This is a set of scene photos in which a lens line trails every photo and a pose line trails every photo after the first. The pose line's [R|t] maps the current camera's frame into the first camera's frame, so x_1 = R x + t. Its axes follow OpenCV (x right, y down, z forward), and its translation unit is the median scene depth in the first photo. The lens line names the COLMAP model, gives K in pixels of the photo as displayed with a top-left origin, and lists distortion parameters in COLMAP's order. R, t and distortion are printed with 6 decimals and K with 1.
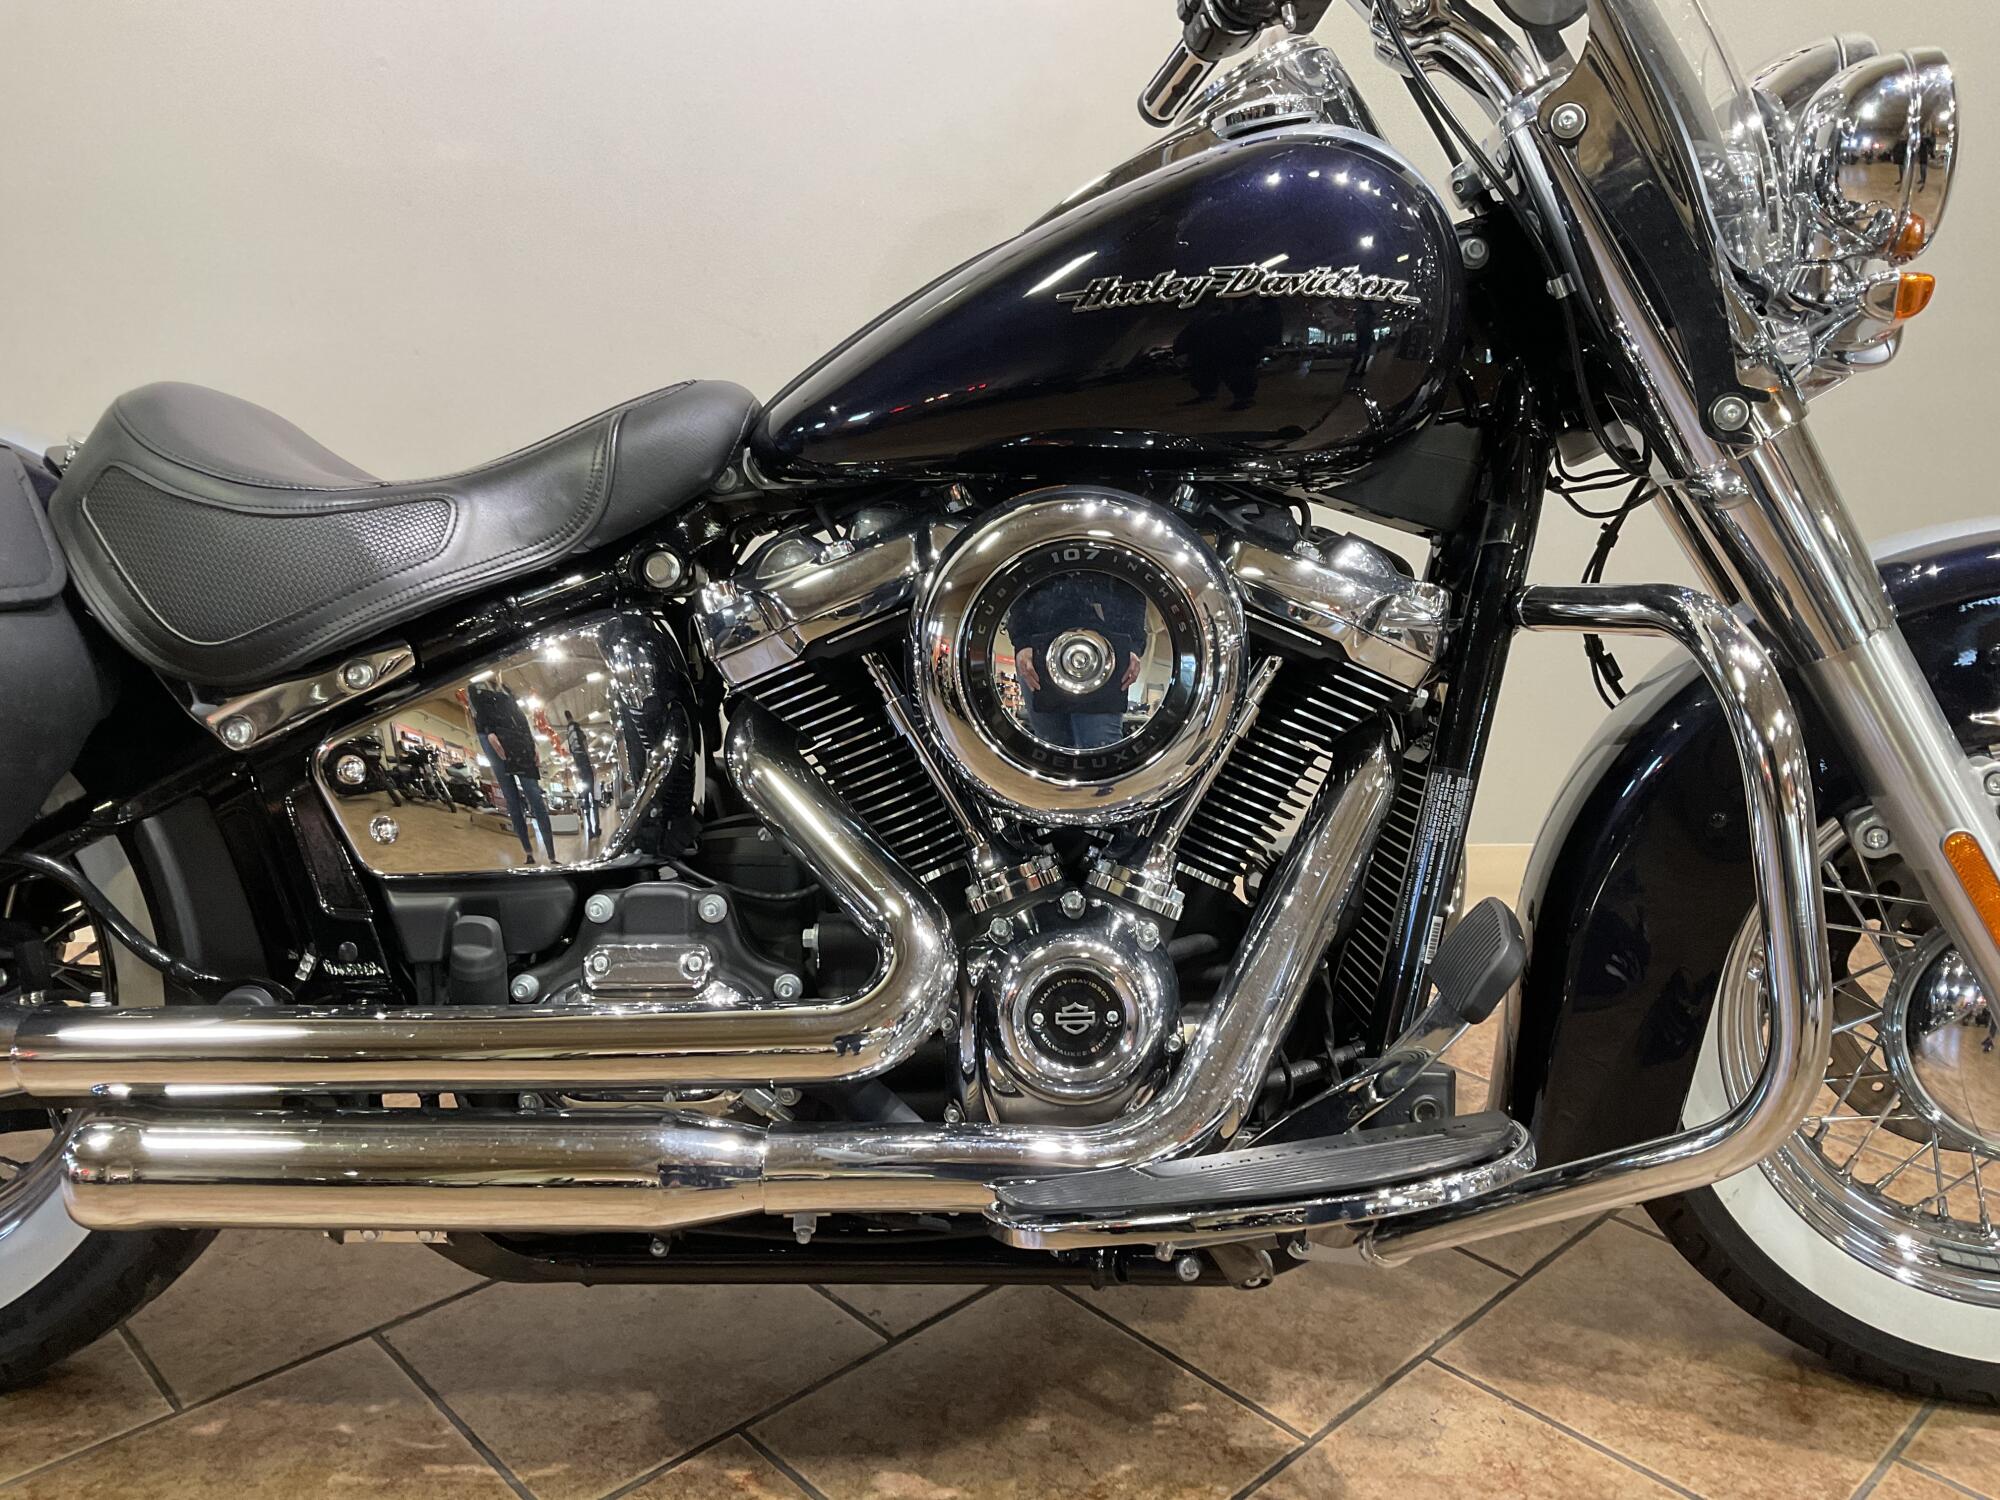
lens RADIAL K [[1648.2, 0, 967.1], [0, 1648.2, 749.4], [0, 0, 1]] dist [0.046285, -0.062658]
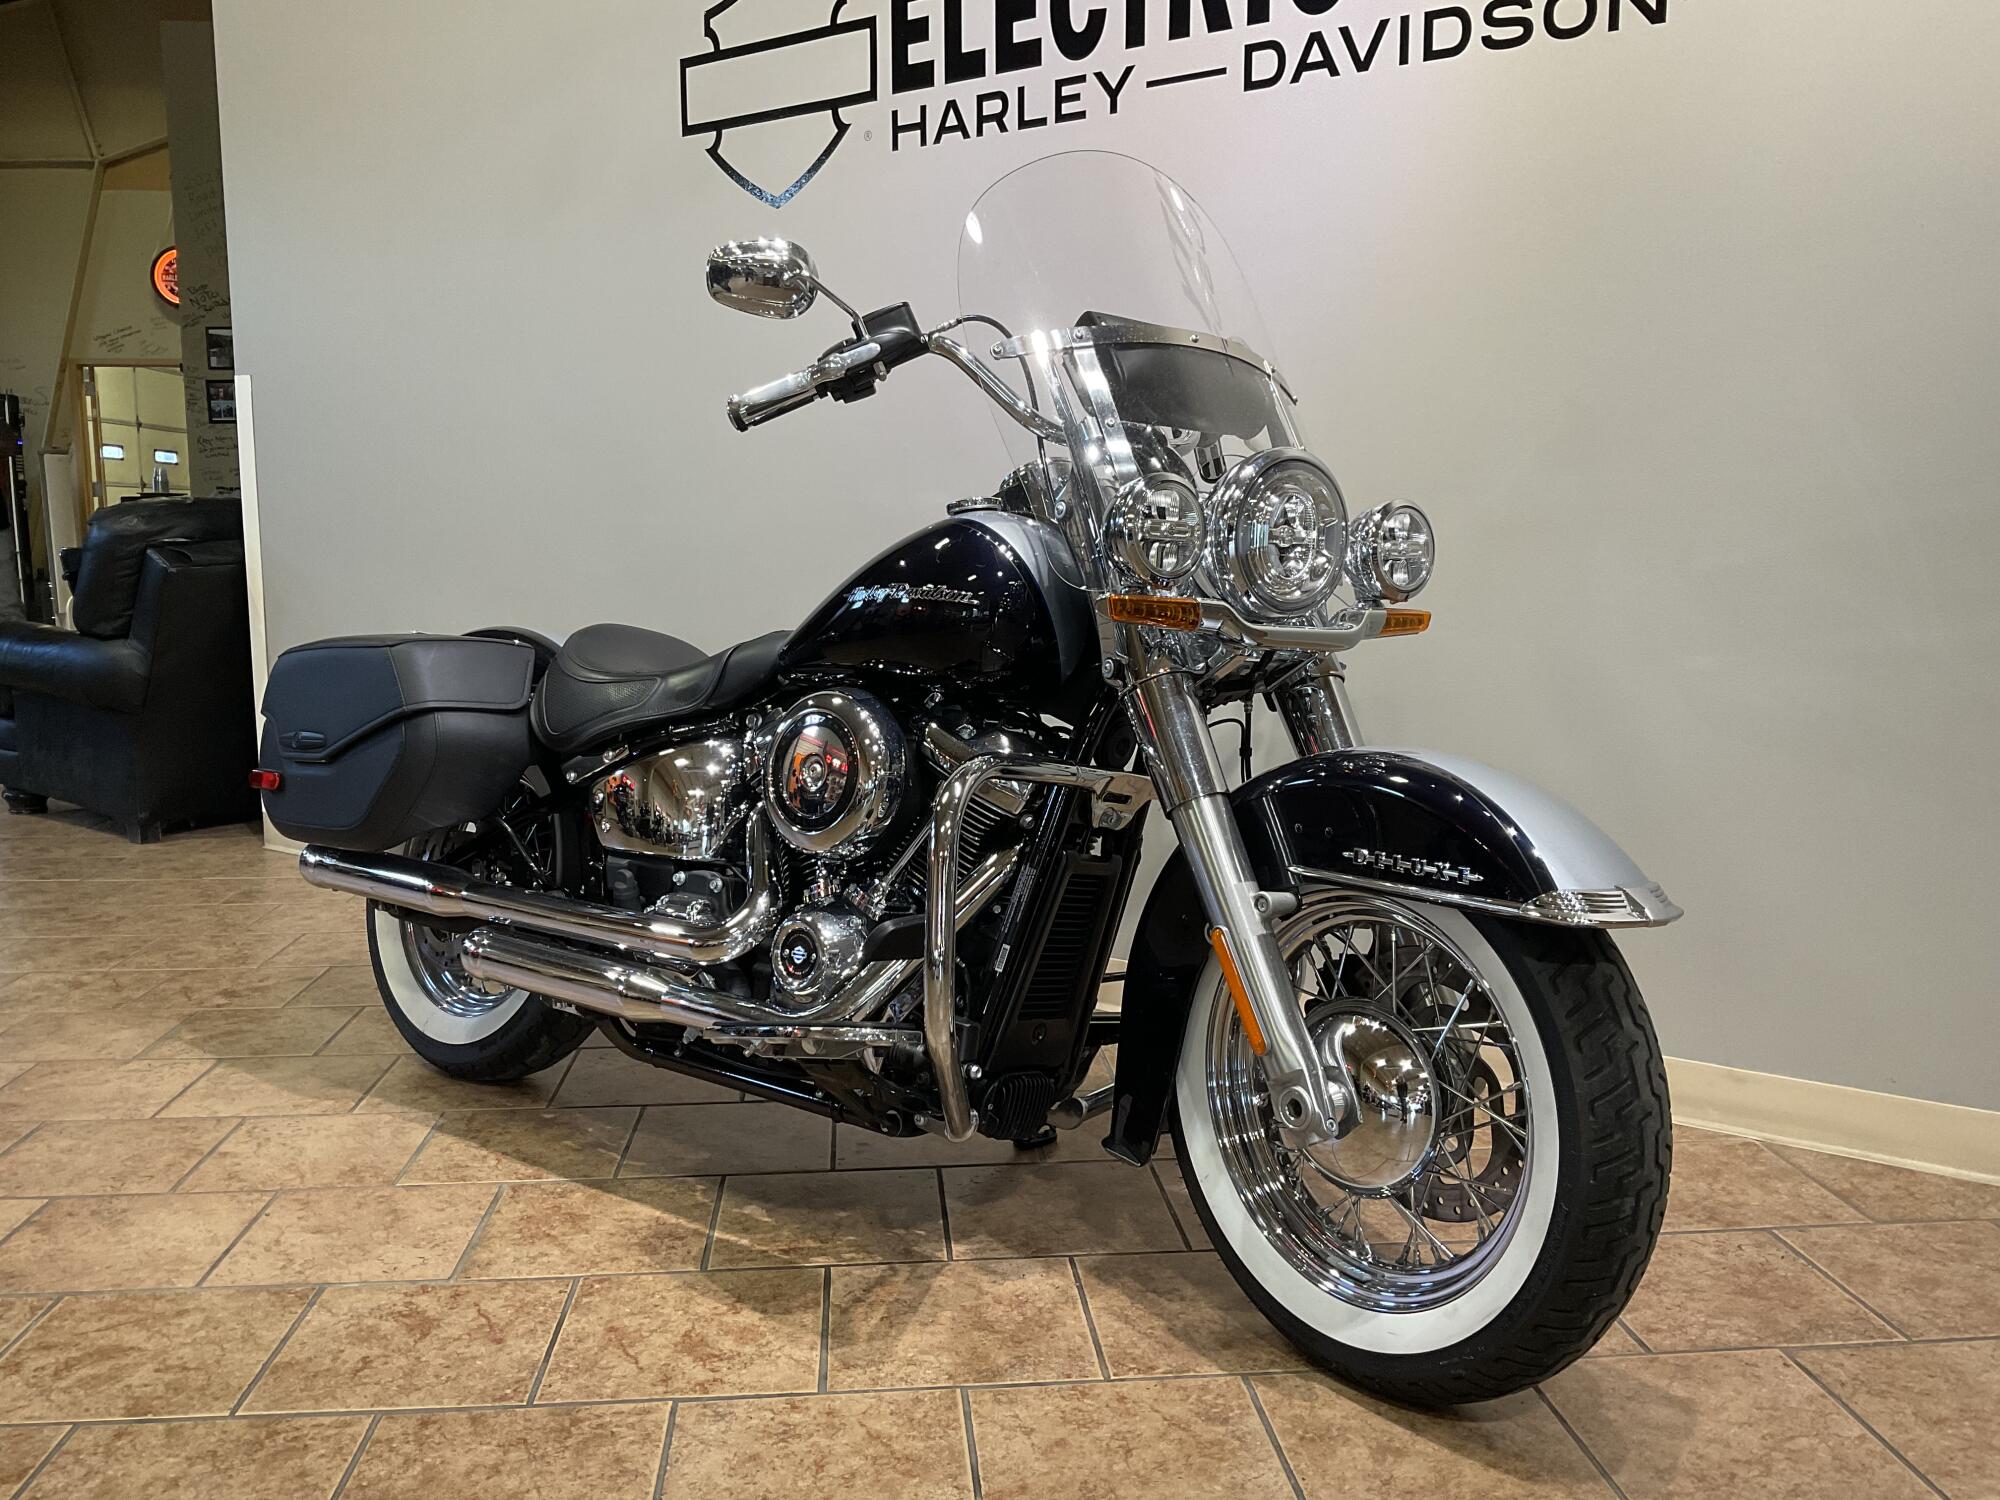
lens RADIAL K [[1651.6, 0, 994.7], [0, 1651.6, 749.0], [0, 0, 1]] dist [0.081124, -0.160182]
pose [[0.785205, 0.080800, -0.613942, 1.273278], [-0.165300, 0.982823, -0.082063, 0.041323], [0.596766, 0.165921, 0.785074, -0.388067]]
